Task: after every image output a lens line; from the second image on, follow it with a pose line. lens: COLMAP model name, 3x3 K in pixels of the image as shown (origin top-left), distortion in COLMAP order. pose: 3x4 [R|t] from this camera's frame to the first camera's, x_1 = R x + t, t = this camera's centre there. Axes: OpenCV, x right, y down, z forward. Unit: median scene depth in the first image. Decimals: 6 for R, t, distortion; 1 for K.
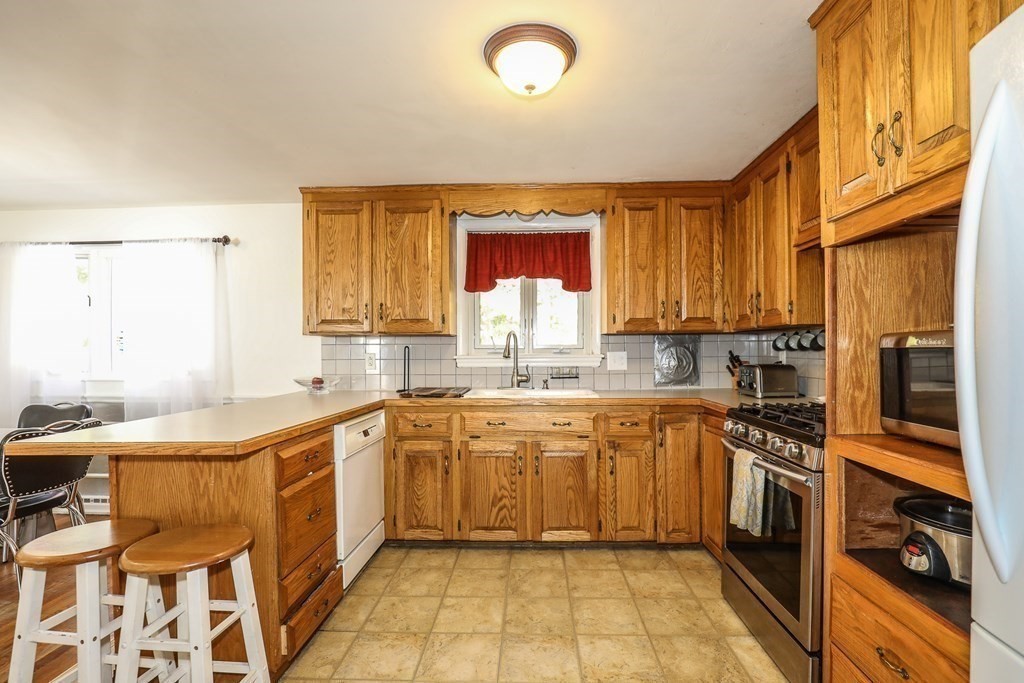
lens RADIAL K [[478.0, 0, 489.7], [0, 478.0, 348.6], [0, 0, 1]] dist [-0.027893, 0.002527]
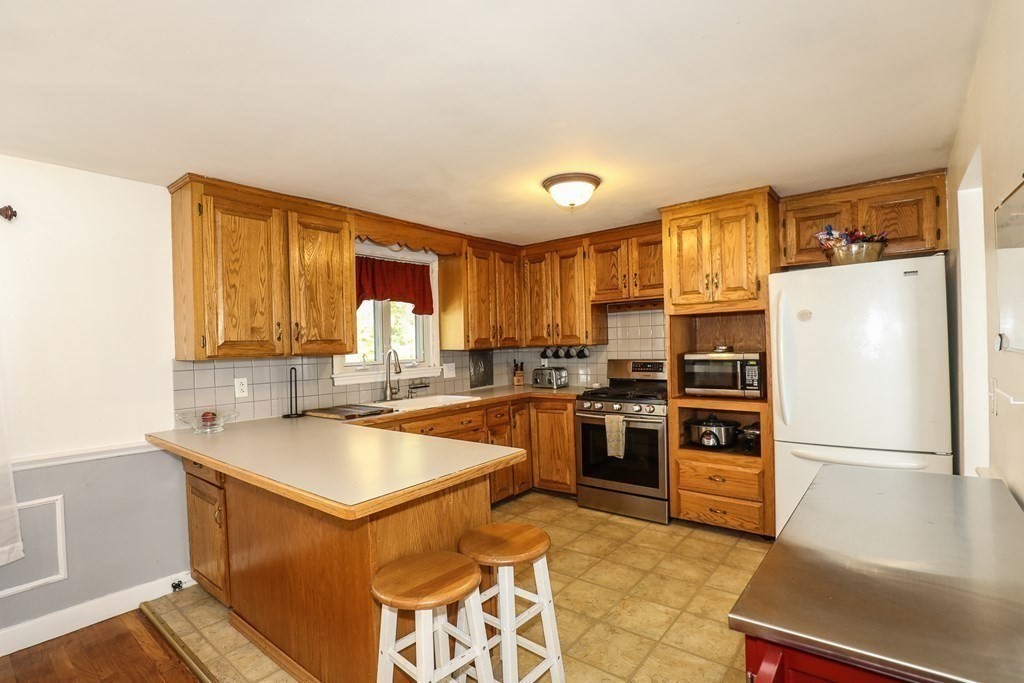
lens RADIAL K [[478.0, 0, 530.6], [0, 478.0, 347.0], [0, 0, 1]] dist [-0.027893, 0.002527]
pose [[0.589475, -0.017897, 0.807588, -0.702042], [0.024057, 0.999700, 0.004594, -0.041601], [-0.807428, 0.016720, 0.589729, 0.089792]]
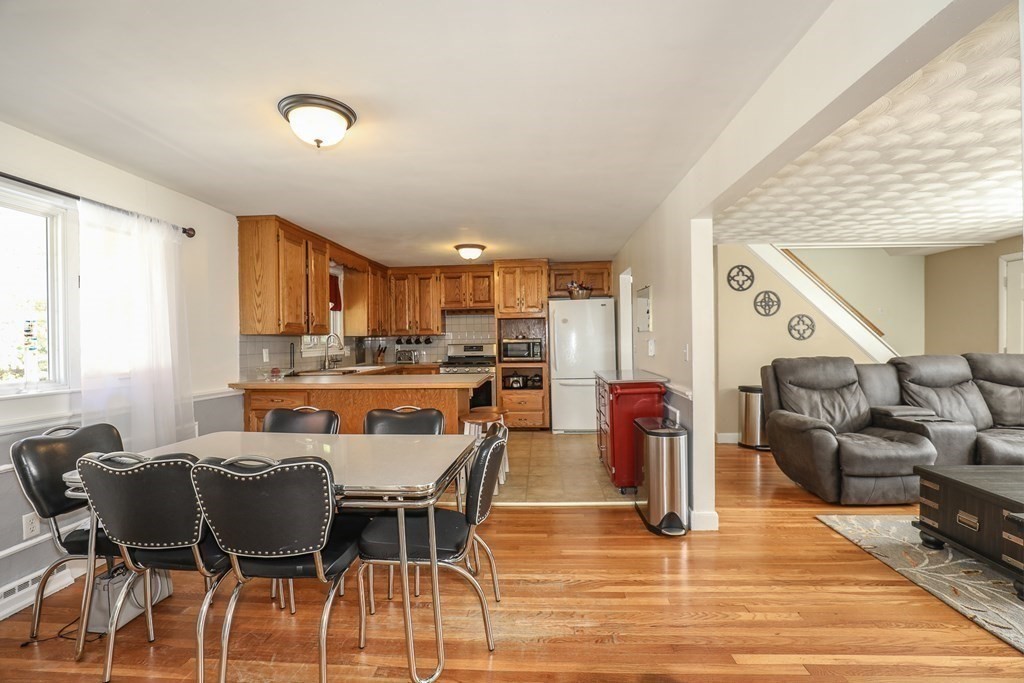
lens RADIAL K [[478.0, 0, 506.5], [0, 478.0, 350.4], [0, 0, 1]] dist [-0.027893, 0.002527]
pose [[0.036123, -0.015348, 0.999229, -1.670715], [0.013720, 0.999795, 0.014860, 0.005371], [-0.999253, 0.013173, 0.036327, 0.368498]]
